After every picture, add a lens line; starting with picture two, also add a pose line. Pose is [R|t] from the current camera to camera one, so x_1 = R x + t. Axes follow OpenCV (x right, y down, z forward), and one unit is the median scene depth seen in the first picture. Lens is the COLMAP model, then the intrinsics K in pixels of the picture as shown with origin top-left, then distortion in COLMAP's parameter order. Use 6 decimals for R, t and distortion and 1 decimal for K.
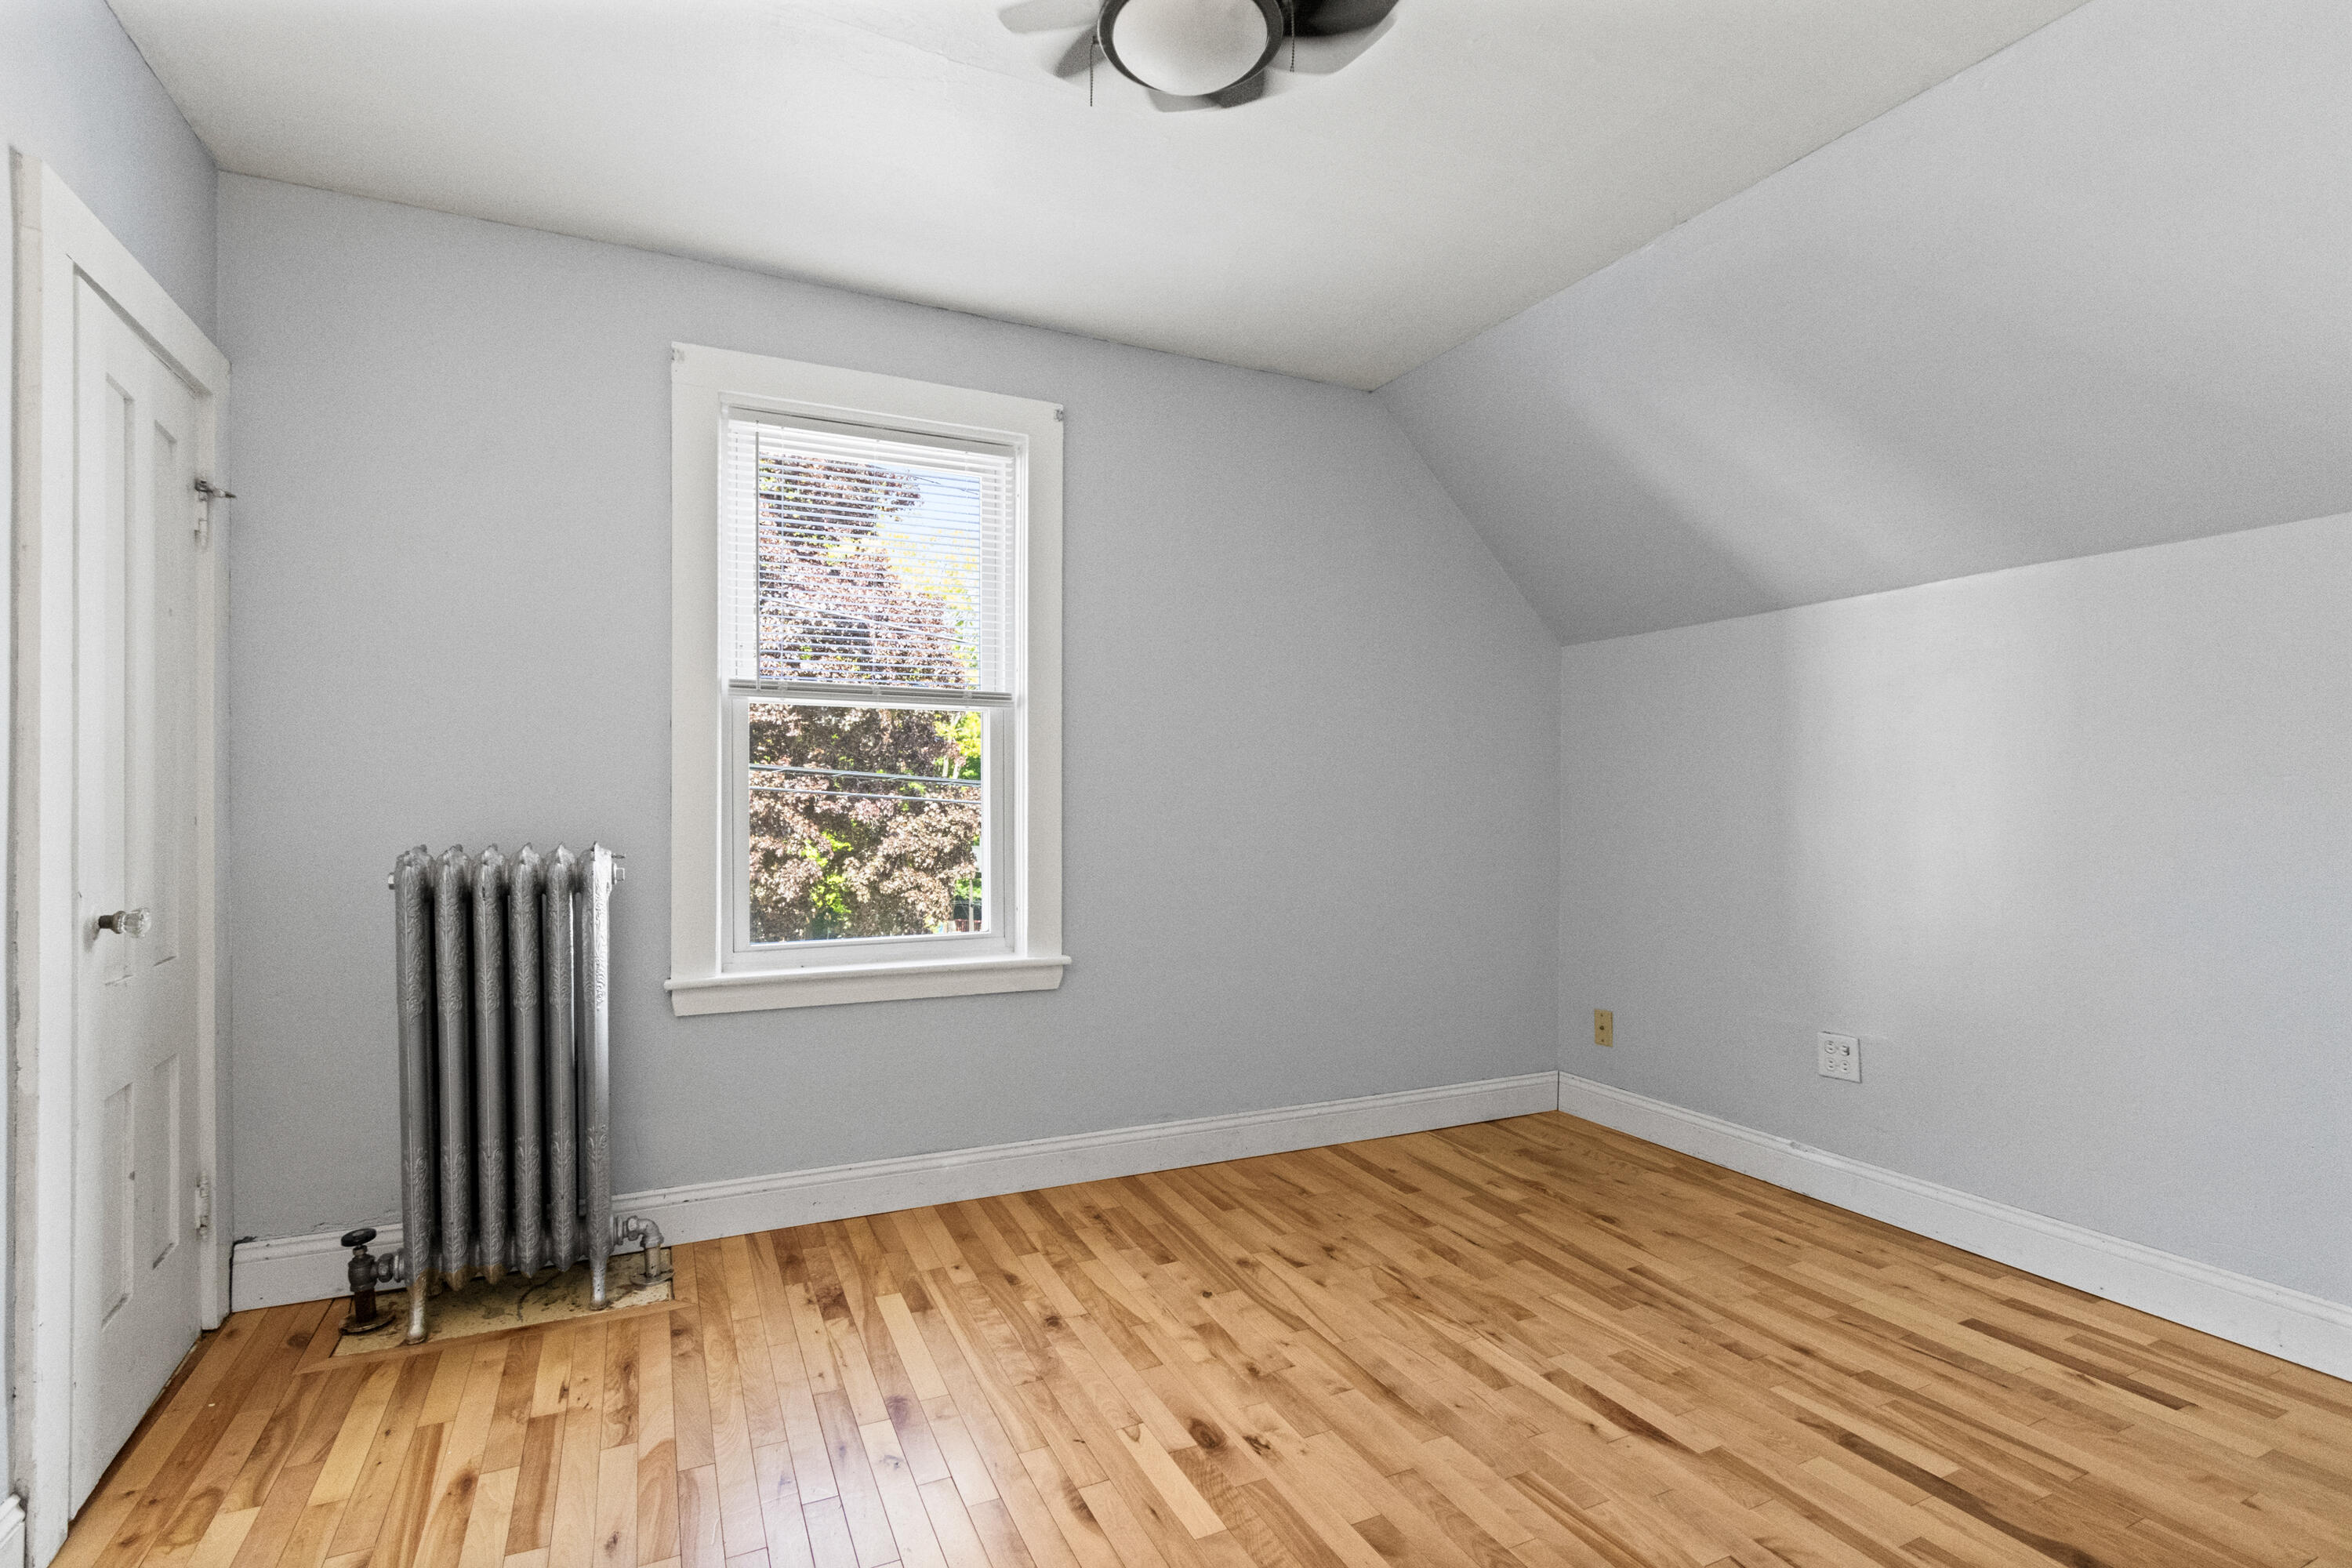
lens RADIAL K [[1096.3, 0, 1122.8], [0, 1096.3, 807.1], [0, 0, 1]] dist [0.000360, 0.000066]
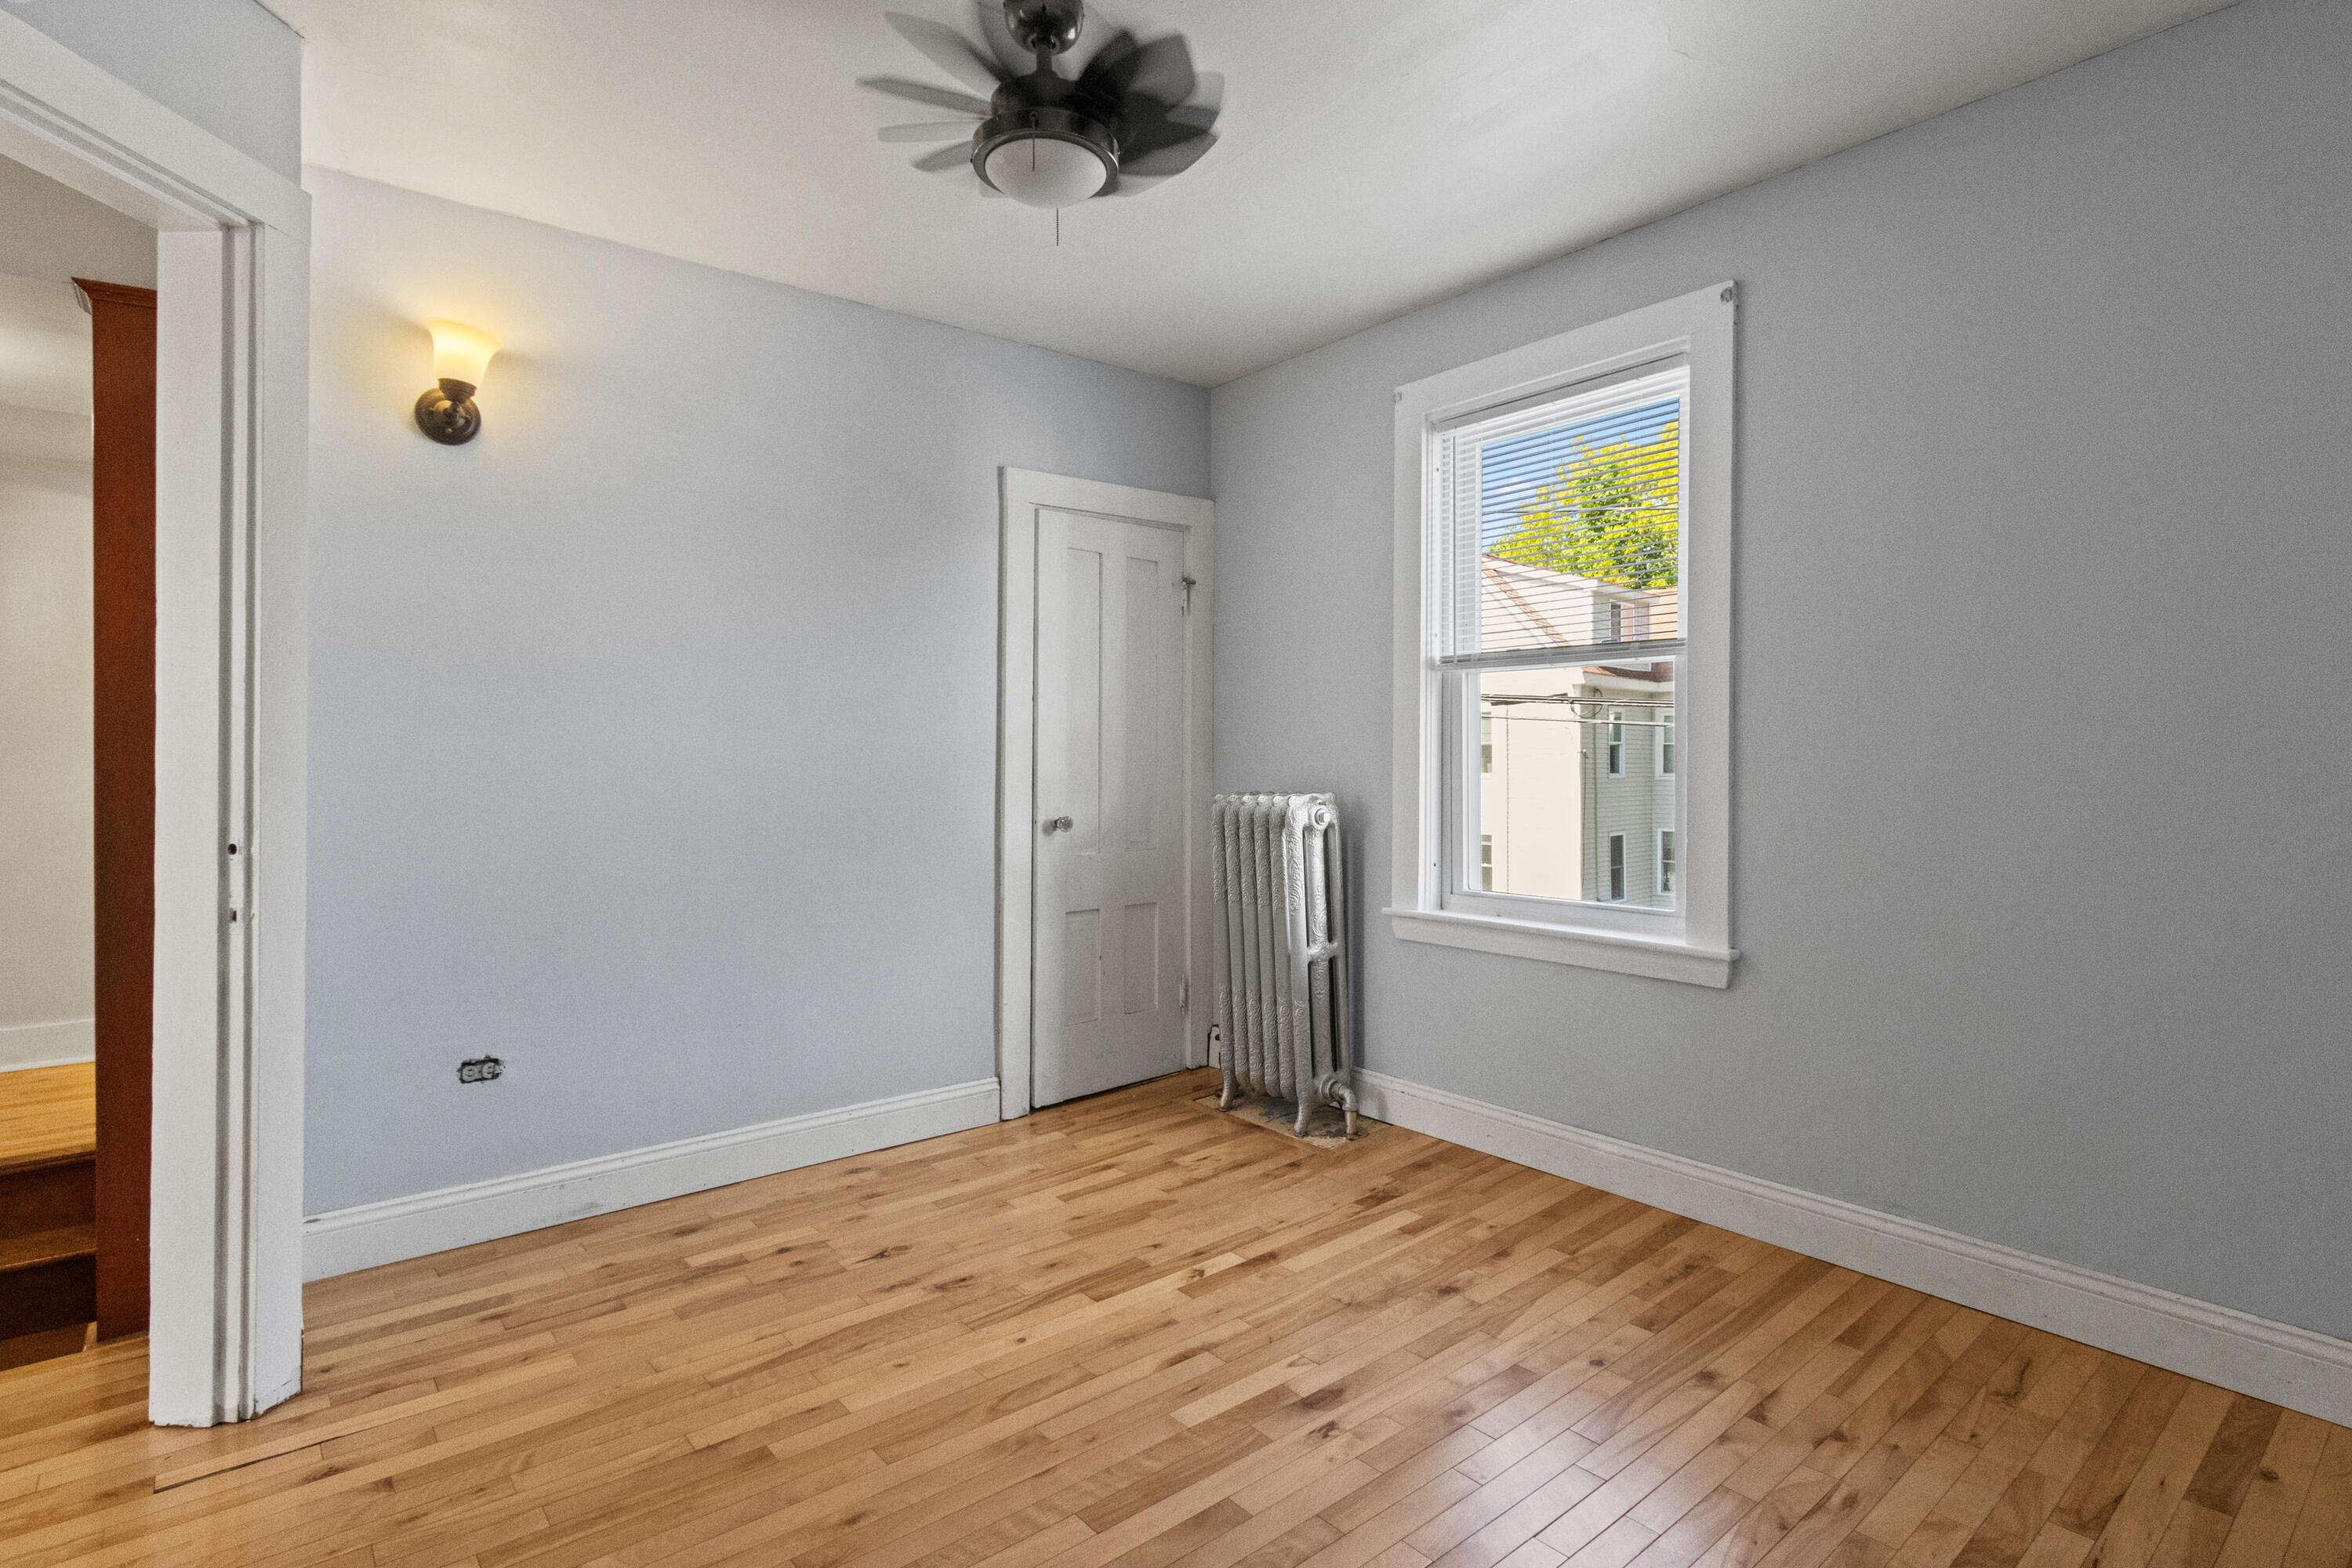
lens RADIAL K [[1117.5, 0, 1168.8], [0, 1117.5, 756.4], [0, 0, 1]] dist [-0.000223, -0.000301]
pose [[0.266555, -0.004695, -0.963808, 0.753596], [-0.002723, 0.999980, -0.005624, -0.003780], [0.963816, 0.004124, 0.266537, 0.438928]]
